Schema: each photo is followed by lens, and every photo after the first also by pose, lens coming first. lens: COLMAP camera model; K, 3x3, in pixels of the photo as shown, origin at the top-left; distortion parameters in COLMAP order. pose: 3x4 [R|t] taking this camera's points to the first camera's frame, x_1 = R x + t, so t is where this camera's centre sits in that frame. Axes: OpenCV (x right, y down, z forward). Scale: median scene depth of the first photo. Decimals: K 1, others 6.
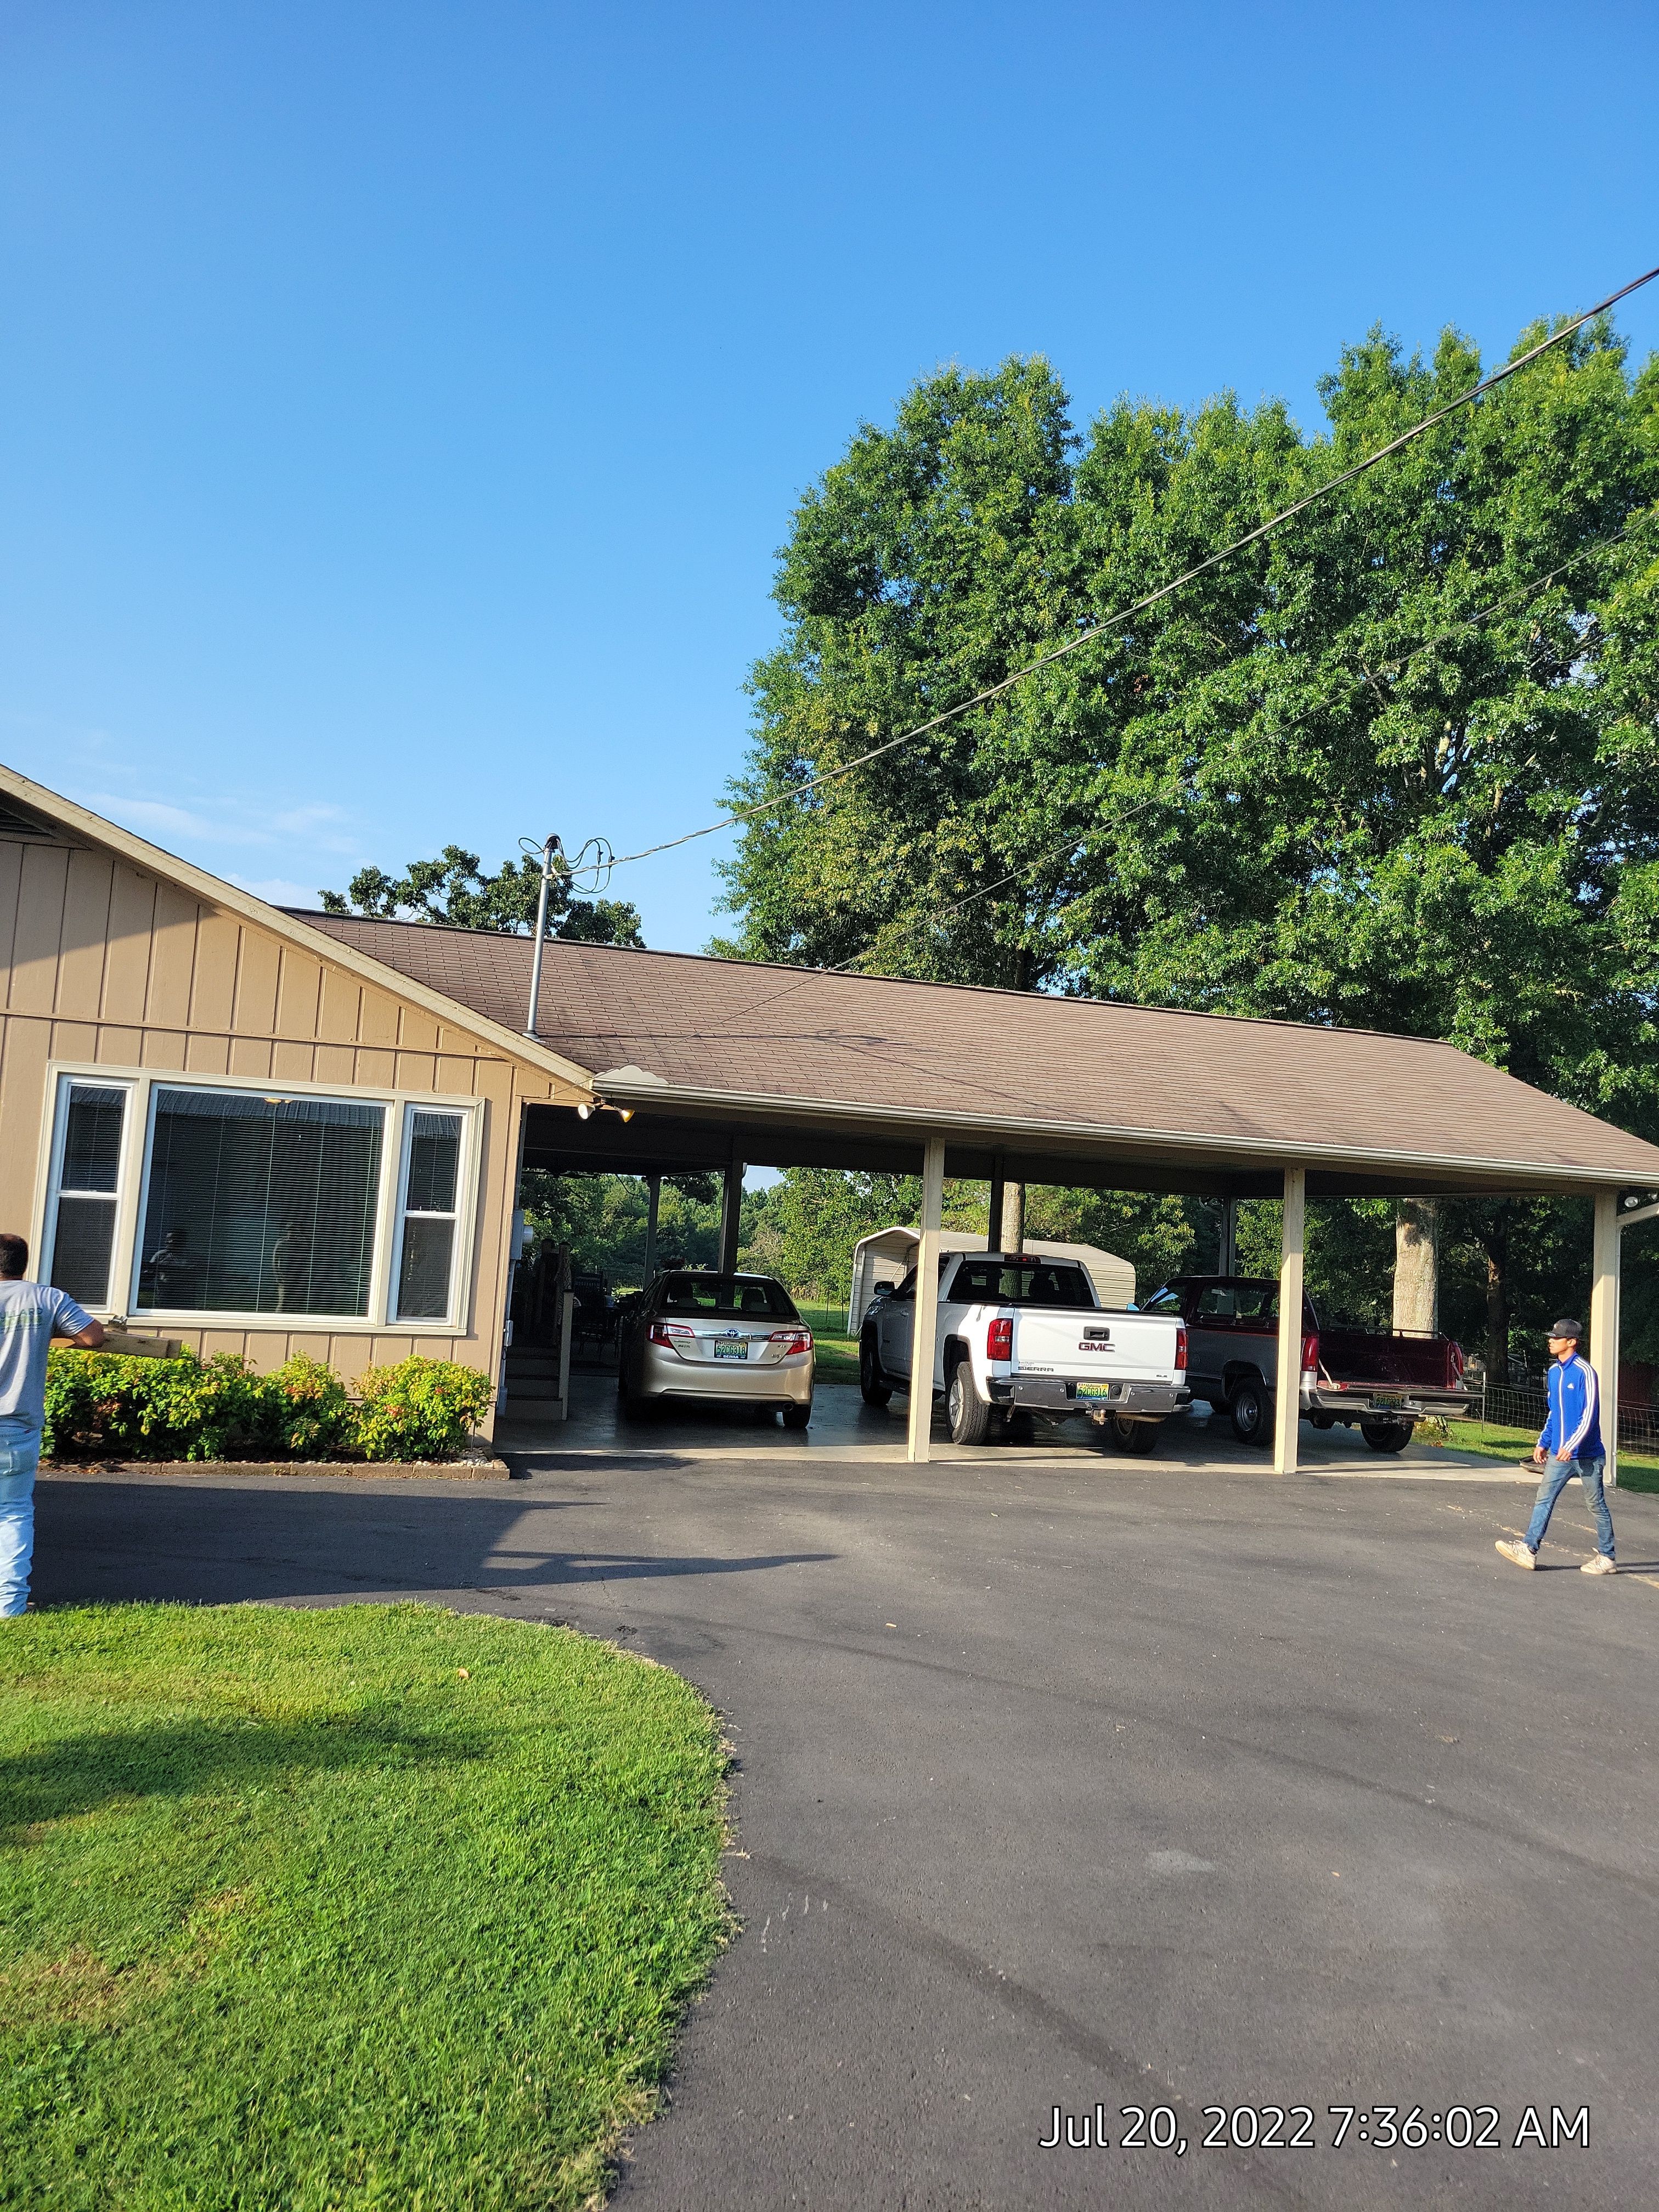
lens RADIAL K [[1671.9, 0, 825.4], [0, 1671.9, 1090.4], [0, 0, 1]] dist [0.064550, -0.042963]
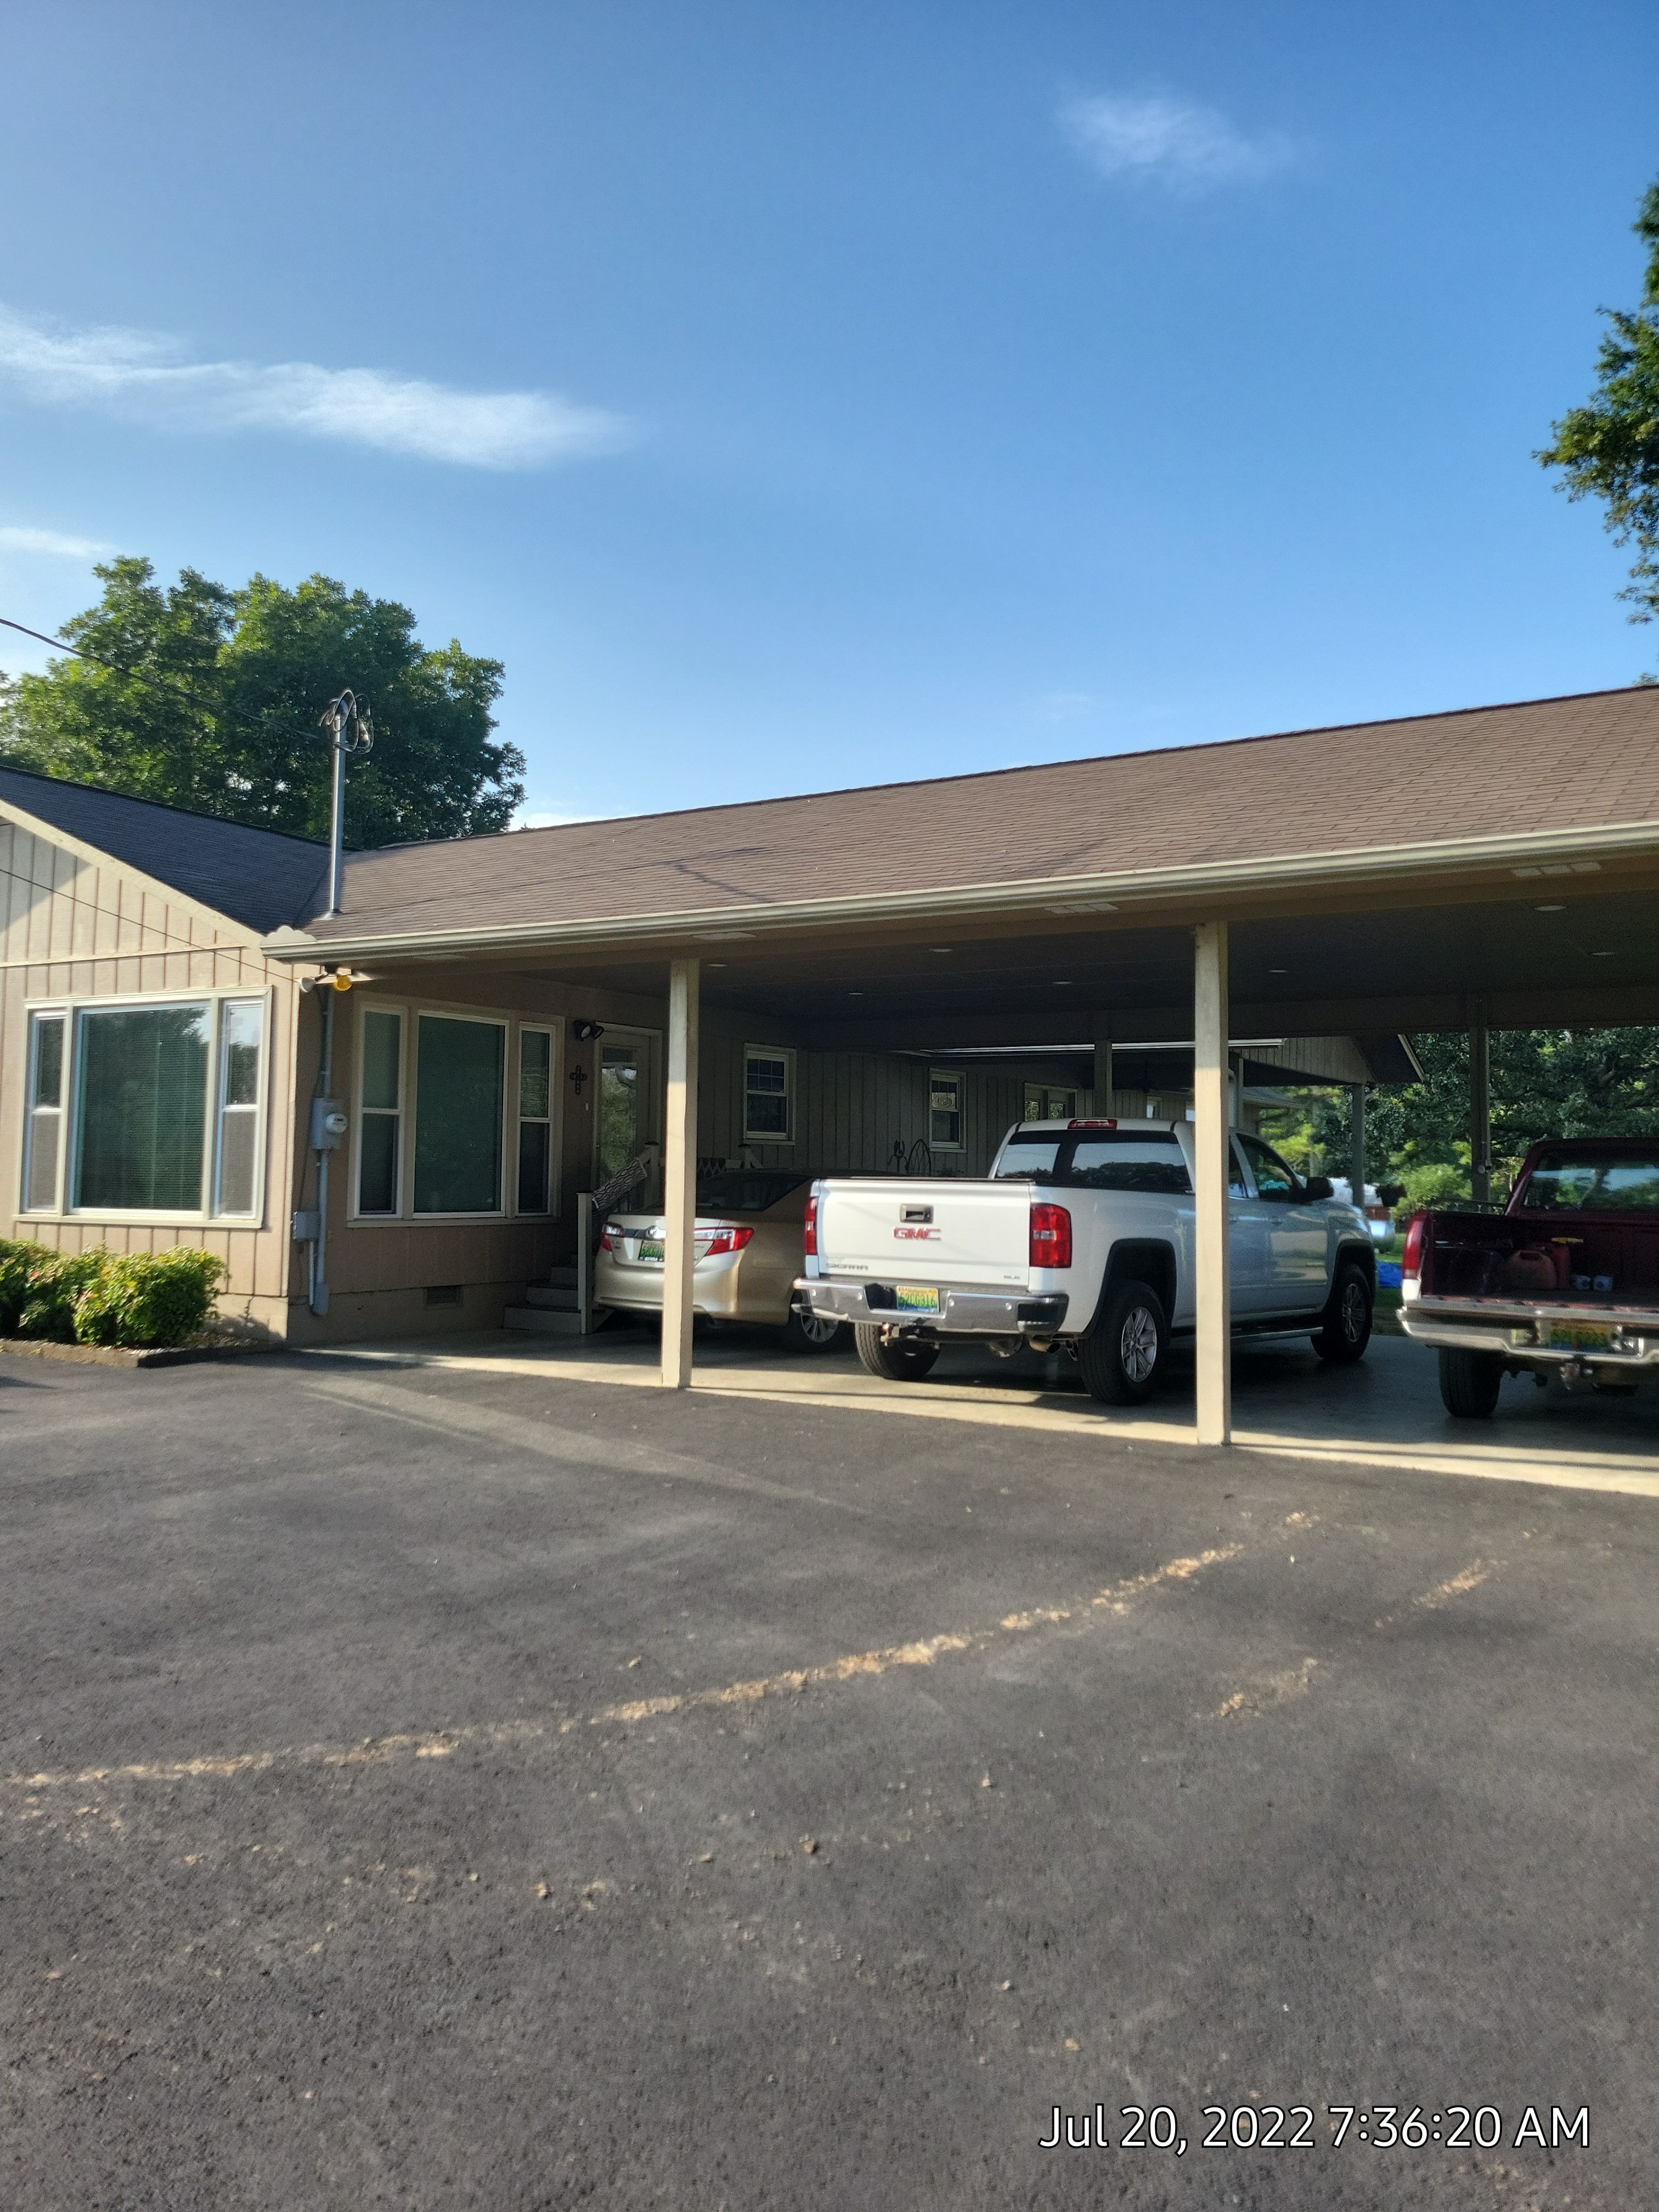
lens RADIAL K [[1671.9, 0, 825.4], [0, 1671.9, 1090.4], [0, 0, 1]] dist [0.064550, -0.042963]
pose [[0.650877, -0.090853, -0.753728, 0.739109], [0.094527, 0.994786, -0.038281, 0.133138], [0.753276, -0.046331, 0.656071, 0.599339]]
